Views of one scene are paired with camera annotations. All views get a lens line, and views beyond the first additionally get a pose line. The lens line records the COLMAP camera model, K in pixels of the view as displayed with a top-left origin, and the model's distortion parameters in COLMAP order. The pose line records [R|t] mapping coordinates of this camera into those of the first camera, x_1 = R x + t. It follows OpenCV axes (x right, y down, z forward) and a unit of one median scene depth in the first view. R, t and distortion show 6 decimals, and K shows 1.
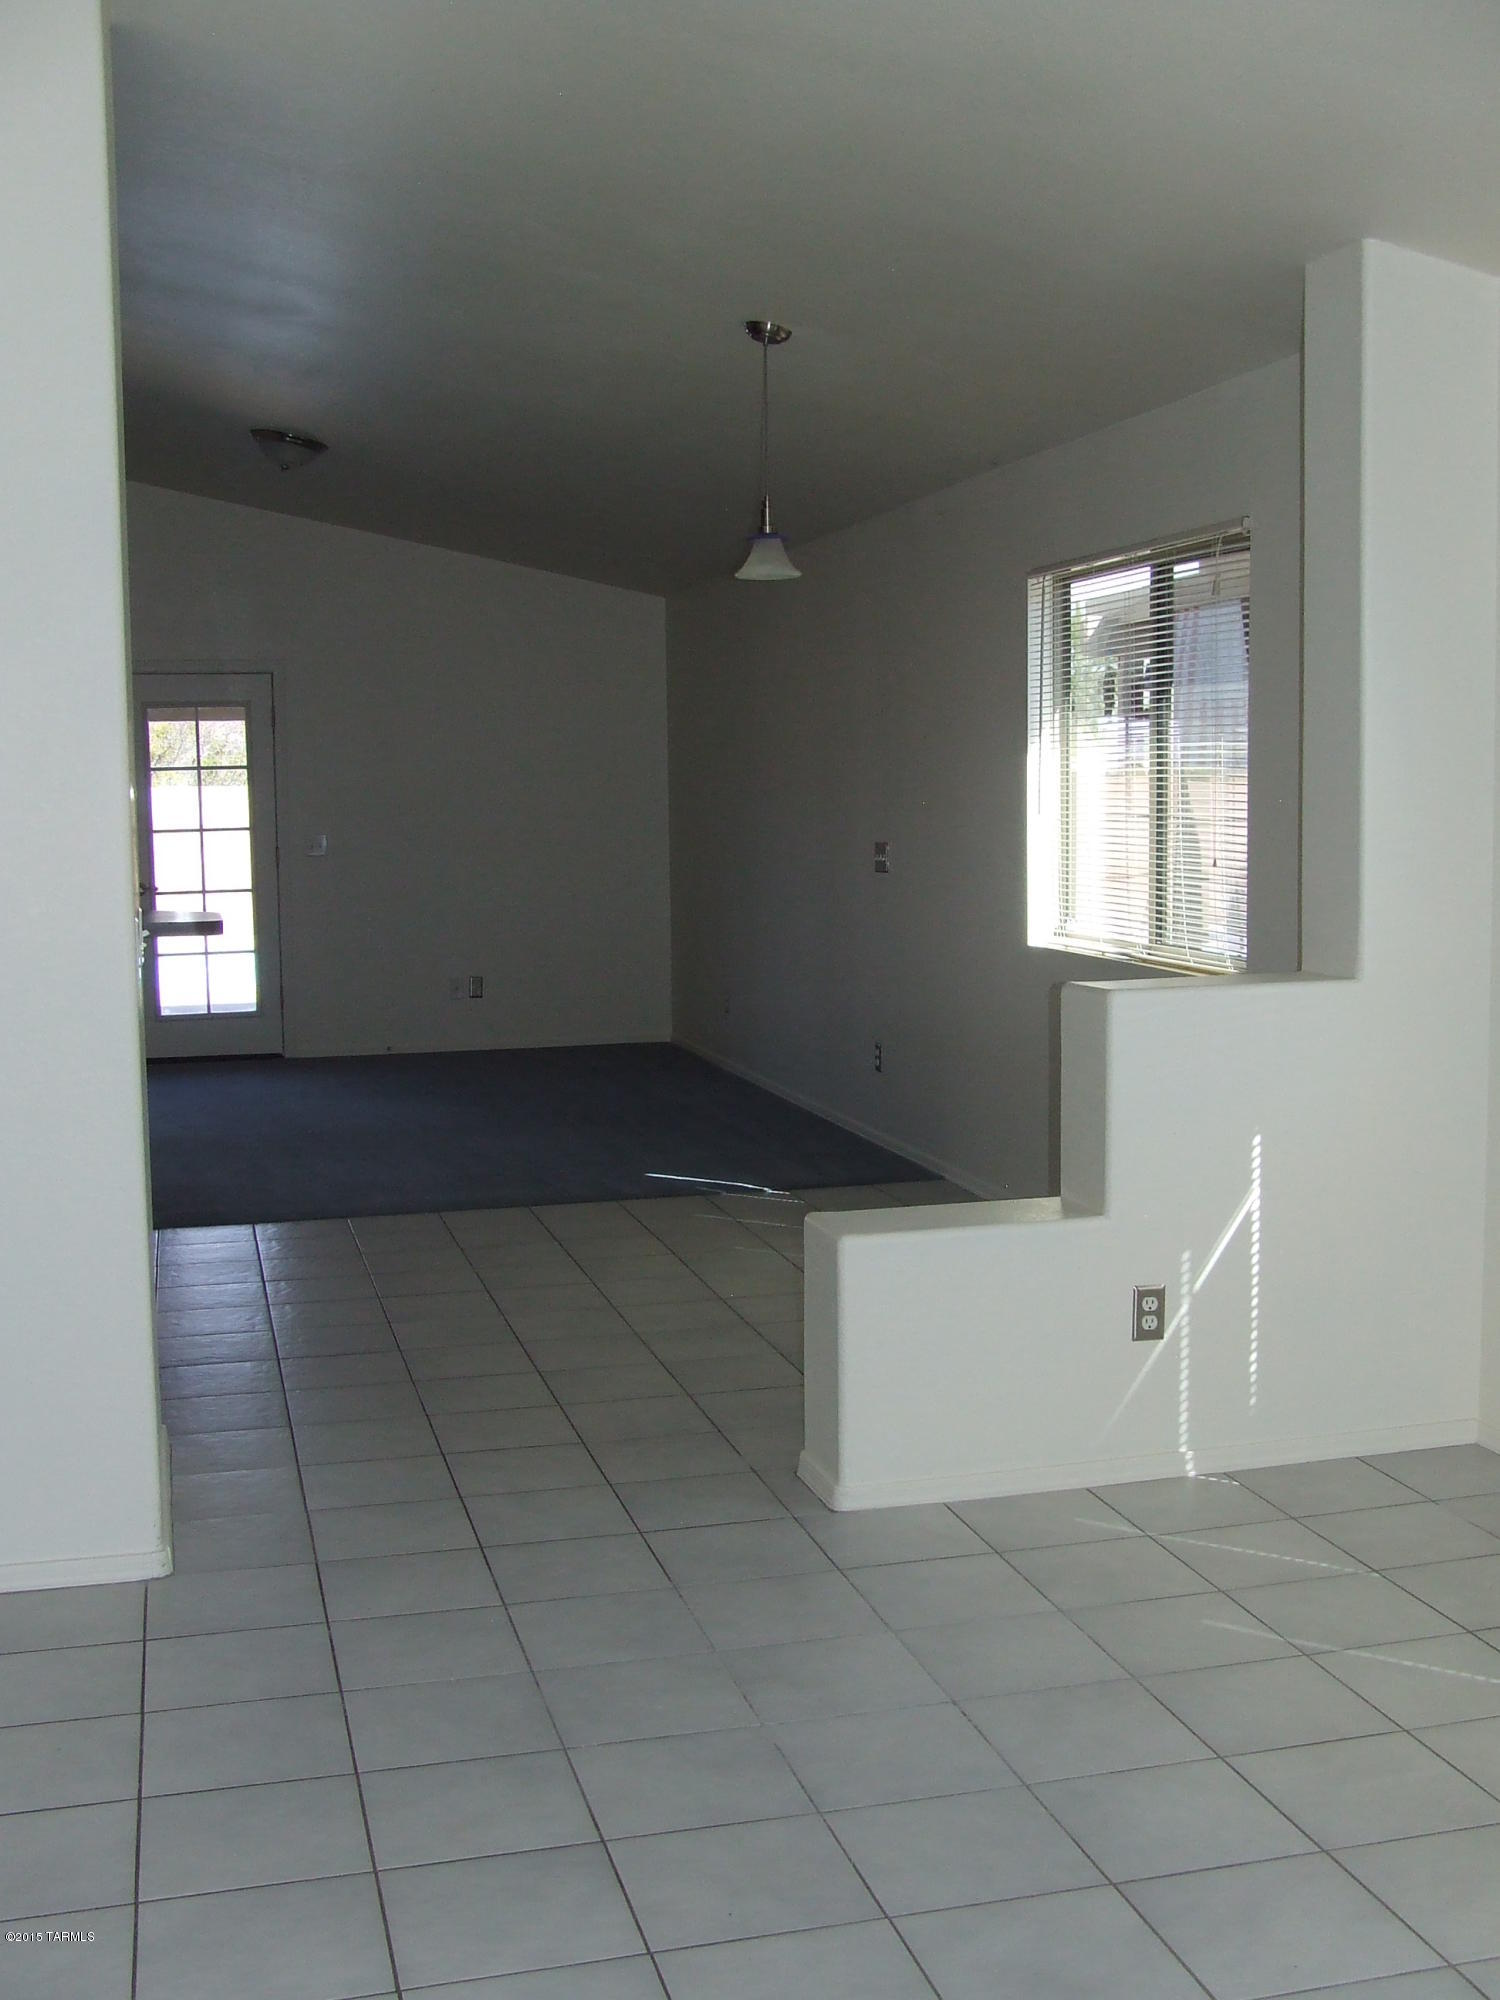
lens RADIAL K [[2194.0, 0, 737.8], [0, 2194.0, 996.7], [0, 0, 1]] dist [-0.100449, 0.182033]
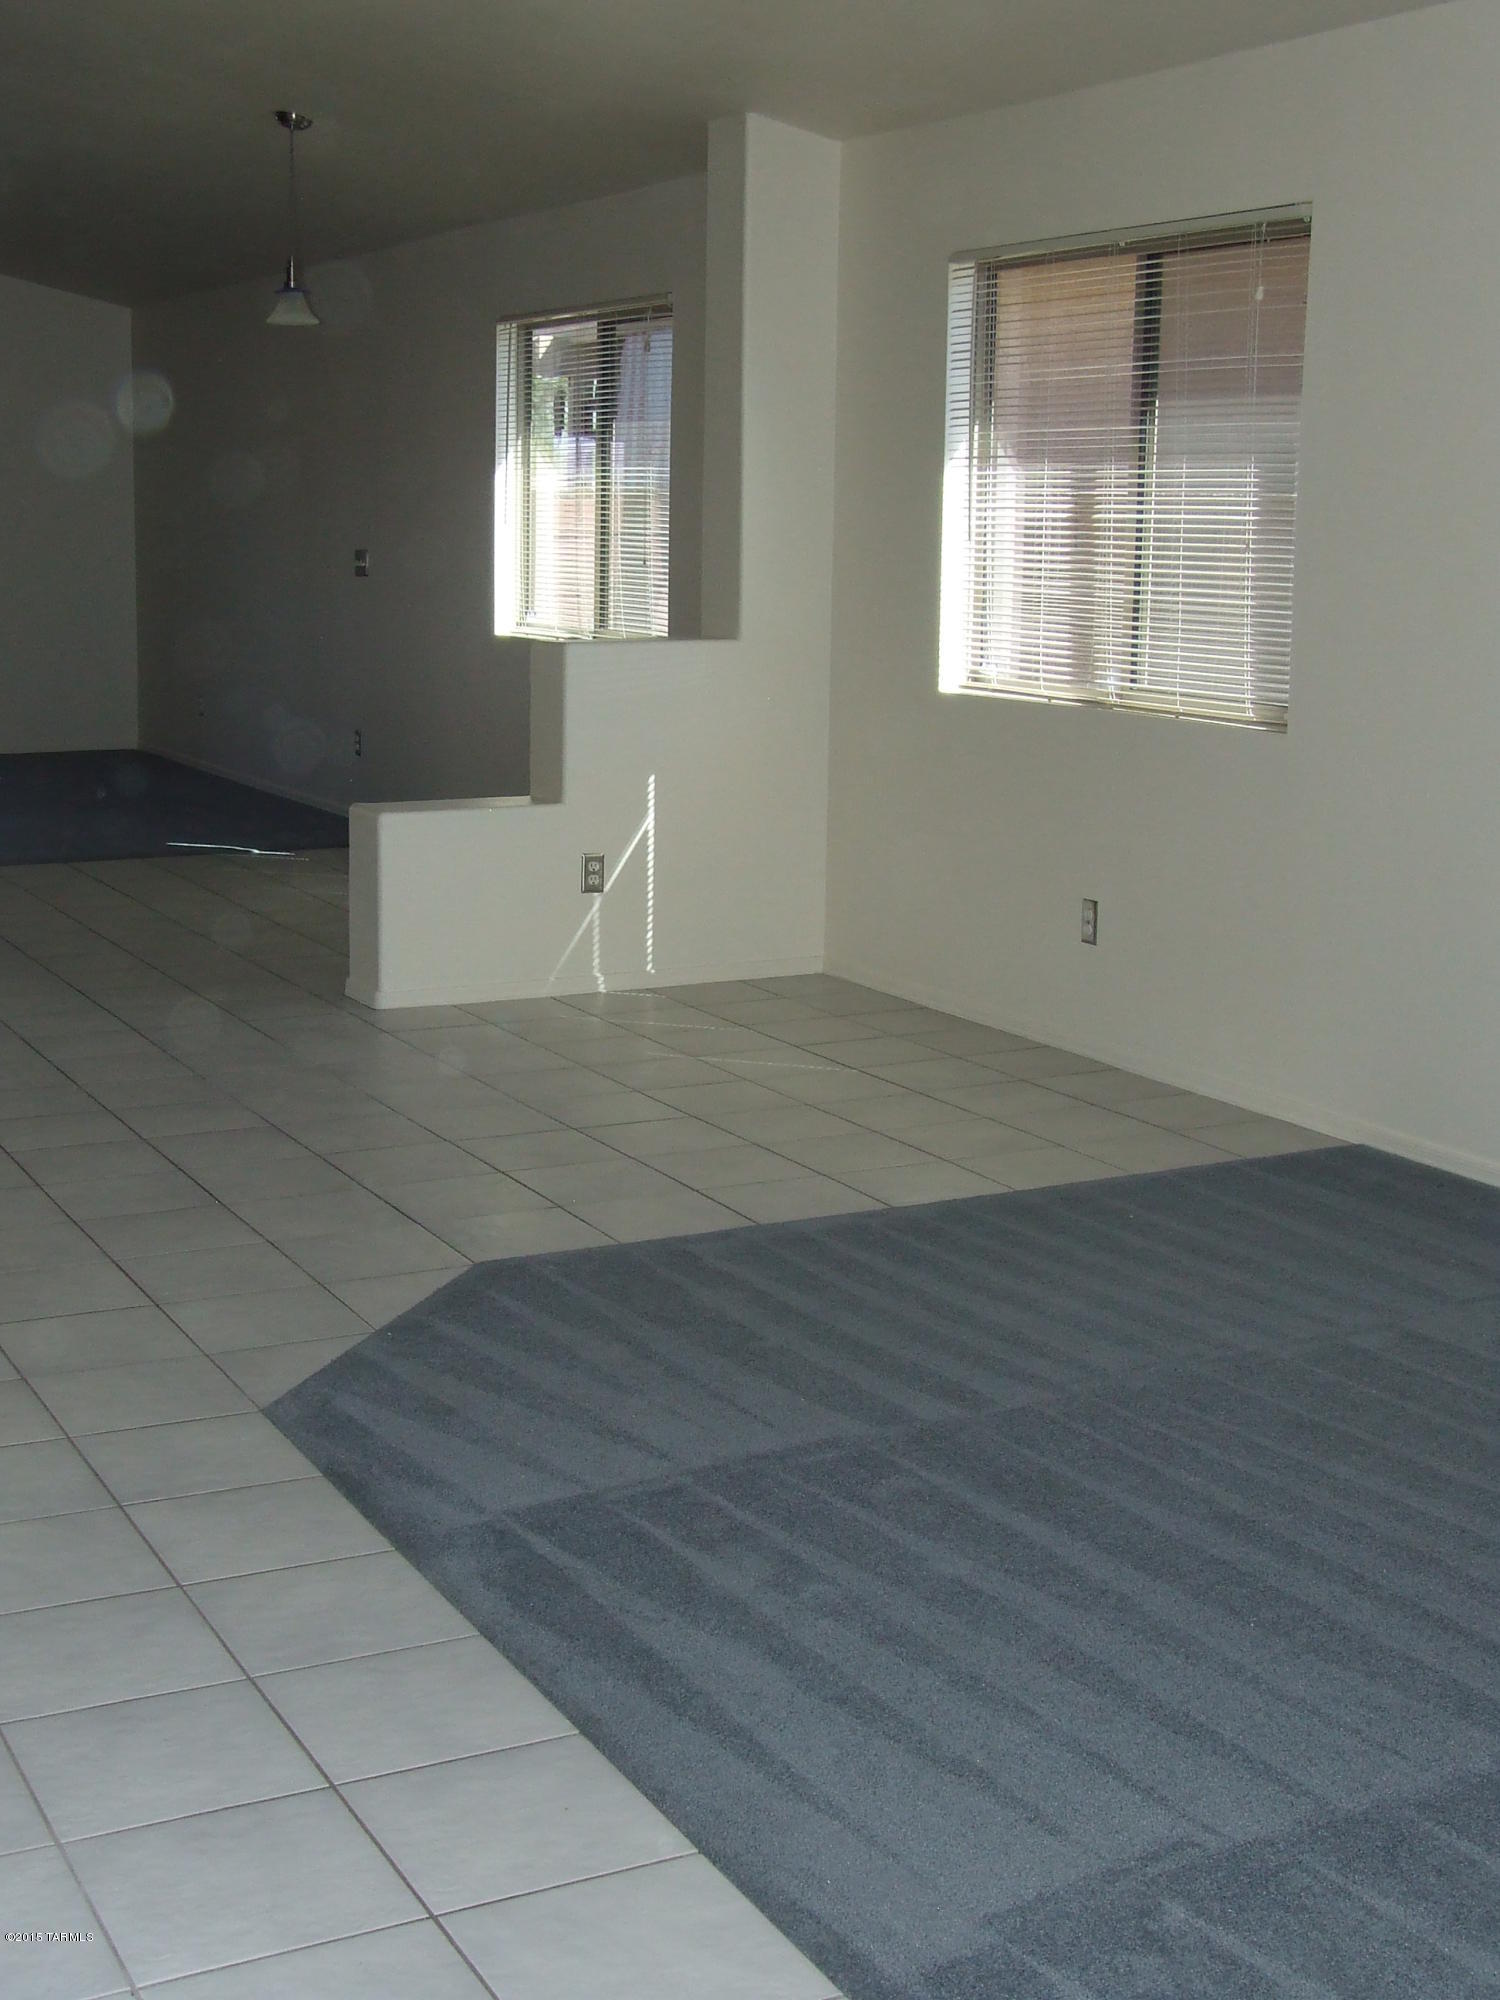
lens RADIAL K [[2644.4, 0, 629.4], [0, 2644.4, 1000.4], [0, 0, 1]] dist [-0.098131, 0.717843]
pose [[0.980628, -0.014583, 0.195334, -0.085405], [-0.002793, 0.996082, 0.088388, 0.050924], [-0.195857, -0.087221, 0.976746, -0.469352]]
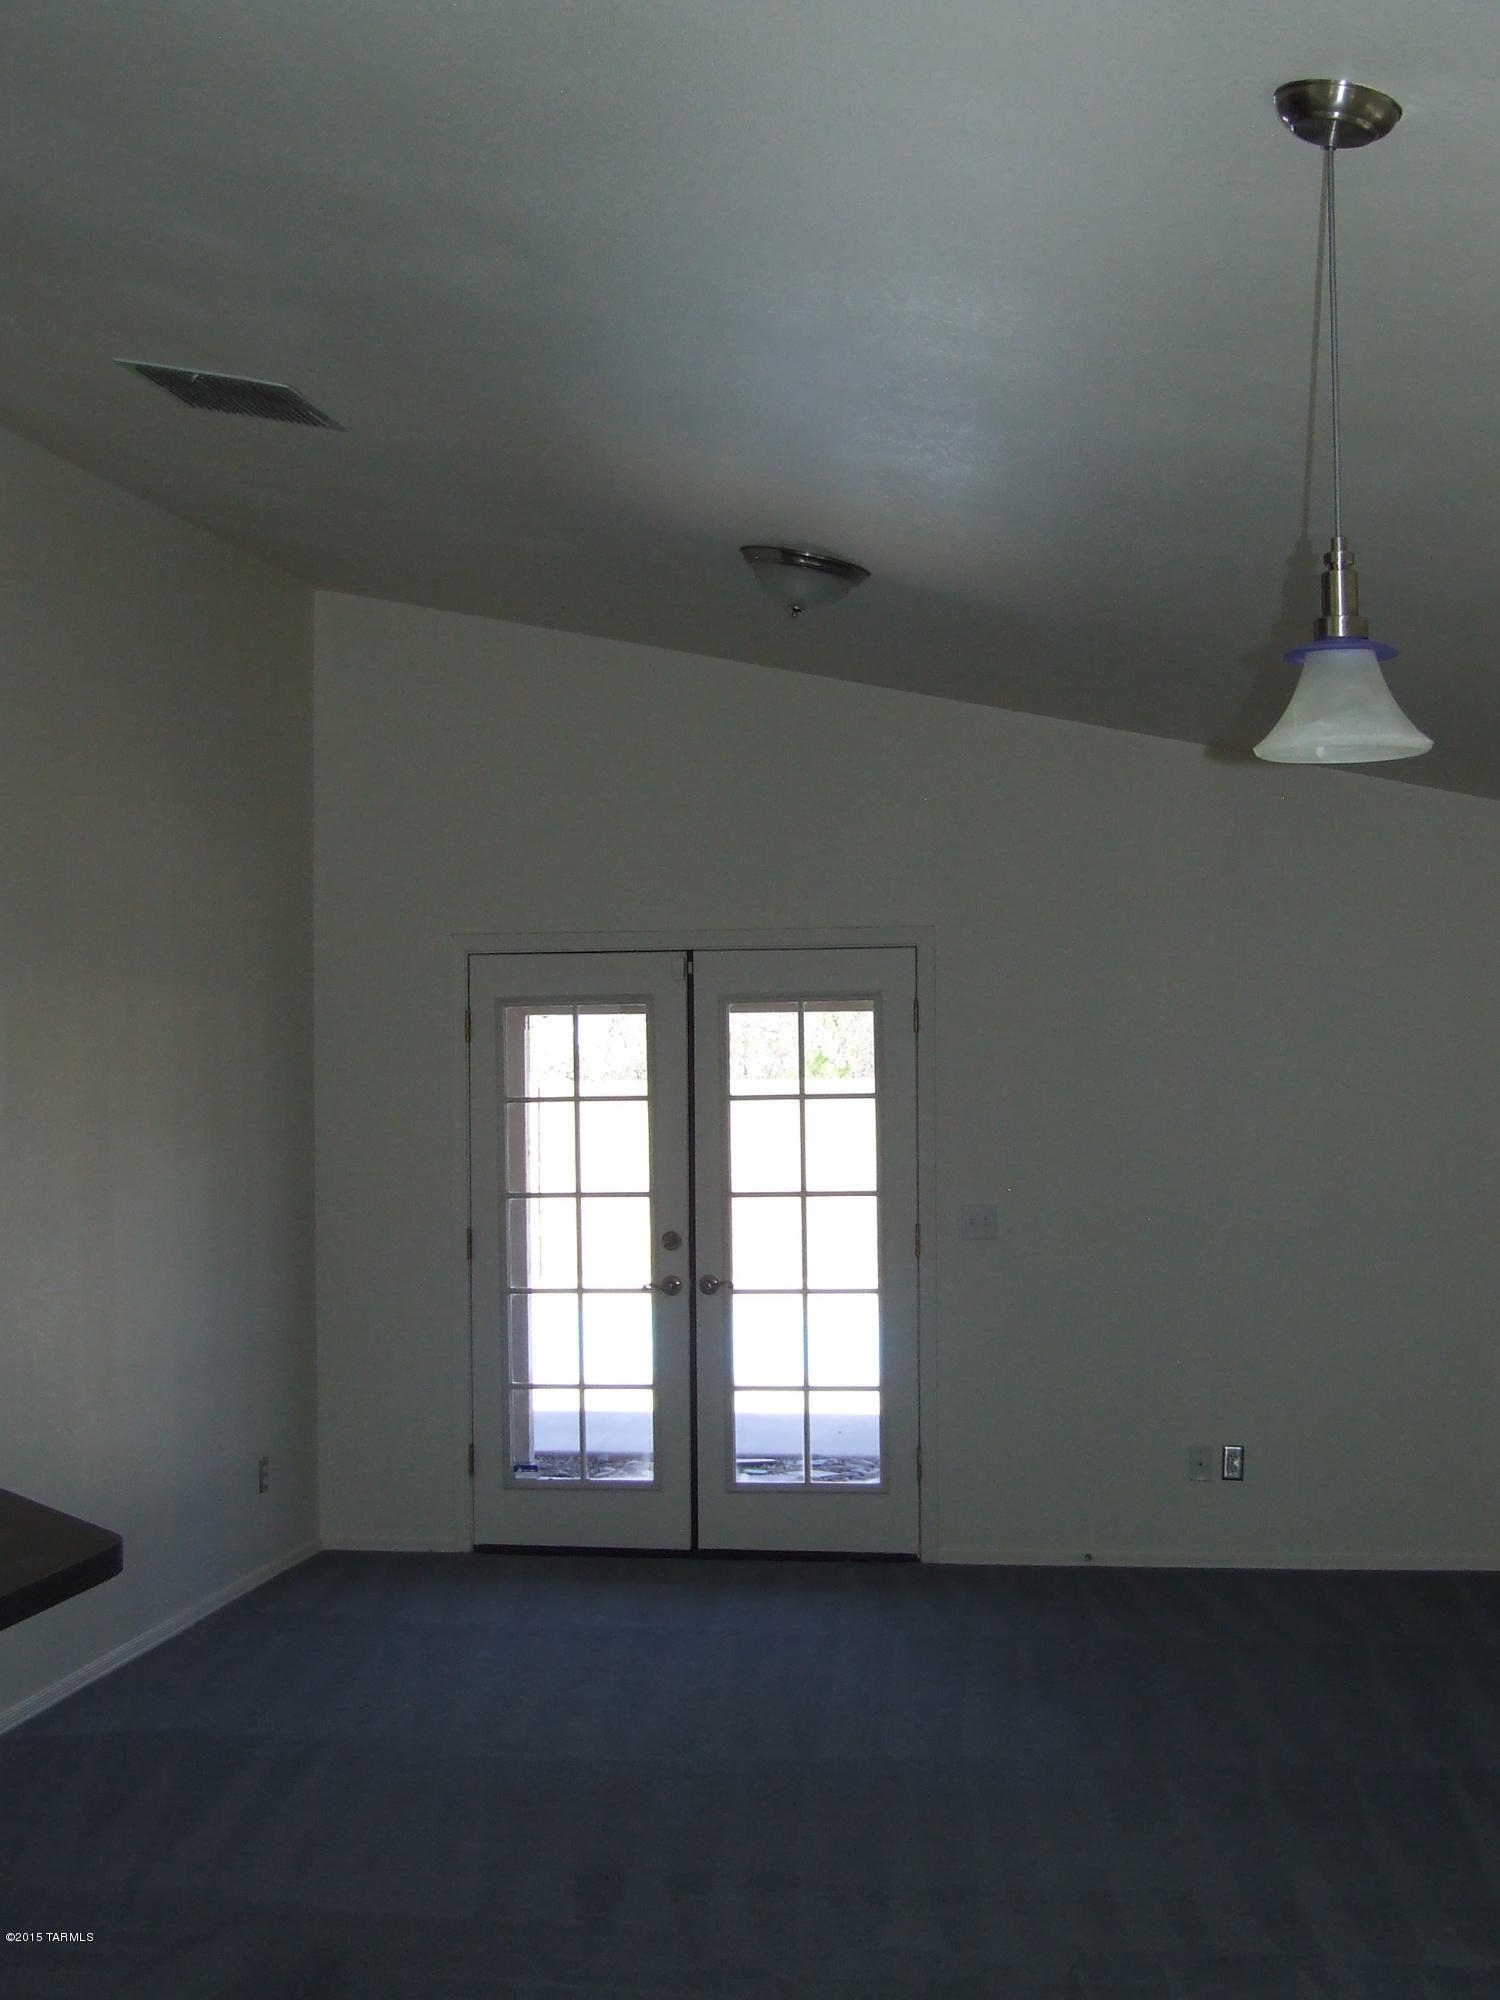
lens RADIAL K [[2648.3, 0, 749.5], [0, 2648.3, 1057.8], [0, 0, 1]] dist [-0.095521, 0.015551]
pose [[0.913416, 0.003882, -0.407008, 0.096191], [-0.041047, 0.995735, -0.082623, -0.092116], [0.404951, 0.092176, 0.909680, 0.515595]]
